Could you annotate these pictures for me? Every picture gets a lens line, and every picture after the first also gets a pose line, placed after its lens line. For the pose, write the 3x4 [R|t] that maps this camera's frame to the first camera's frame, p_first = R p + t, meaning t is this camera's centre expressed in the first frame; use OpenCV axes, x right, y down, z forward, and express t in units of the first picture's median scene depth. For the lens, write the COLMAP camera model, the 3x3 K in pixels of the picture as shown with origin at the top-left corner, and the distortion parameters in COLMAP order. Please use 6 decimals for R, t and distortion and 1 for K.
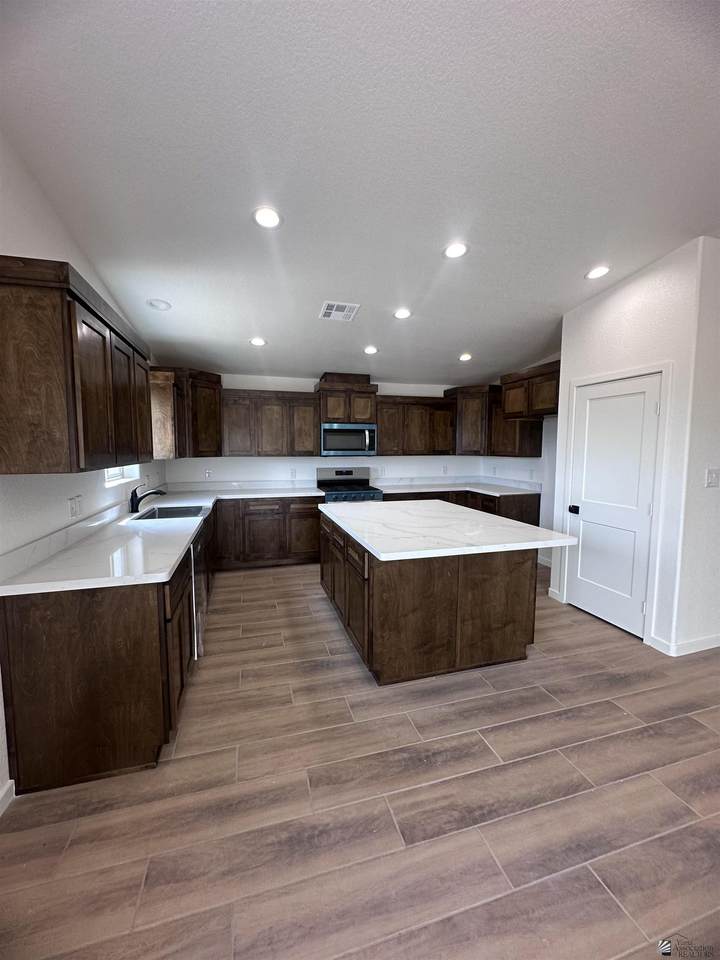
lens RADIAL K [[386.0, 0, 357.7], [0, 386.0, 480.0], [0, 0, 1]] dist [-0.000037, -0.000887]
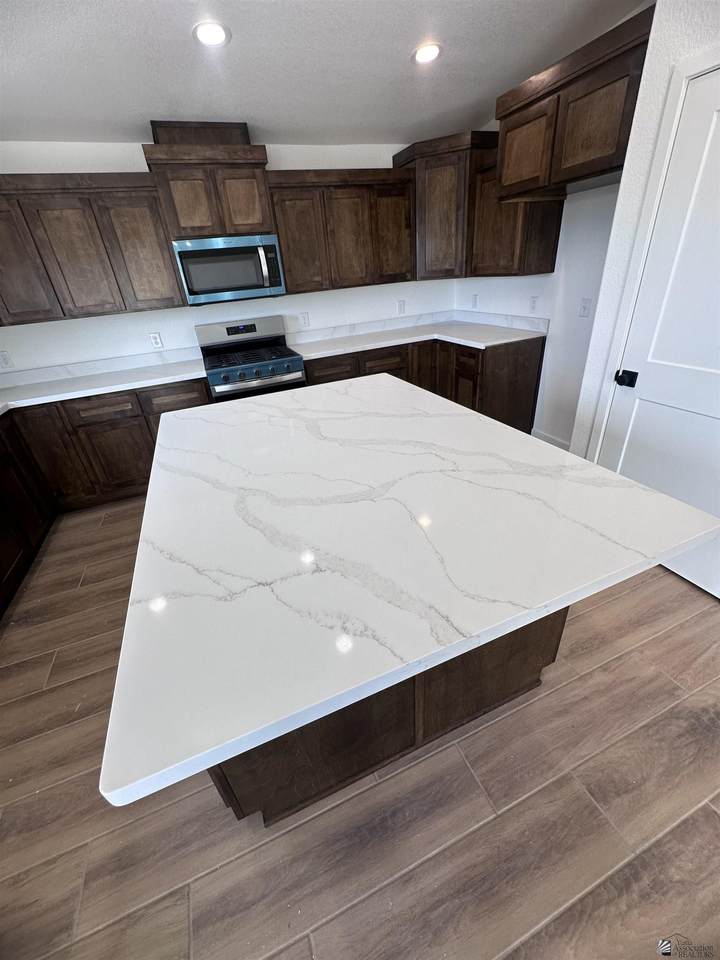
lens RADIAL K [[386.0, 0, 360.9], [0, 386.0, 480.0], [0, 0, 1]] dist [-0.000037, -0.000887]
pose [[0.990718, -0.124356, 0.054898, 0.095840], [0.091954, 0.910526, 0.403096, -0.032383], [-0.100113, -0.394307, 0.913510, 0.328306]]
